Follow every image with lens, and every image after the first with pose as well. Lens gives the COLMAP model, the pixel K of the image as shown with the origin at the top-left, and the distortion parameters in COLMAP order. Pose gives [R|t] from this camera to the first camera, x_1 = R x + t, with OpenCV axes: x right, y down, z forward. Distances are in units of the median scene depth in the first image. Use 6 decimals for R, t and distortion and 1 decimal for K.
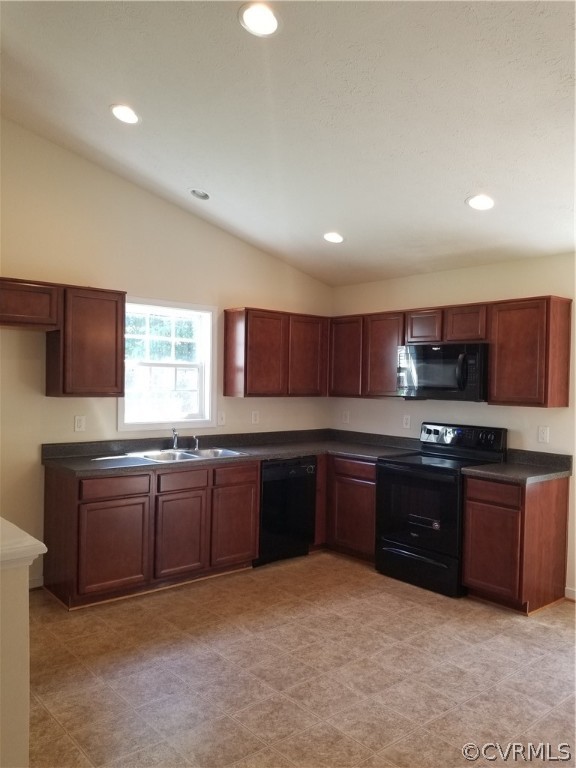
lens RADIAL K [[582.4, 0, 321.9], [0, 582.4, 387.1], [0, 0, 1]] dist [0.005029, -0.006824]
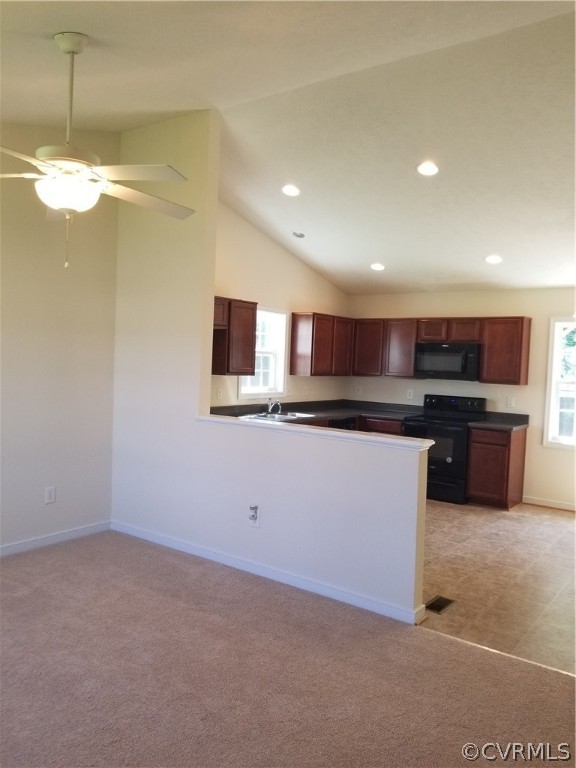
lens RADIAL K [[585.1, 0, 288.0], [0, 585.1, 384.0], [0, 0, 1]] dist [0.003840, 0.005168]
pose [[0.977080, 0.007421, 0.212743, -0.545961], [-0.015217, 0.999270, 0.035033, -0.013857], [-0.212328, -0.037467, 0.976480, -0.421650]]
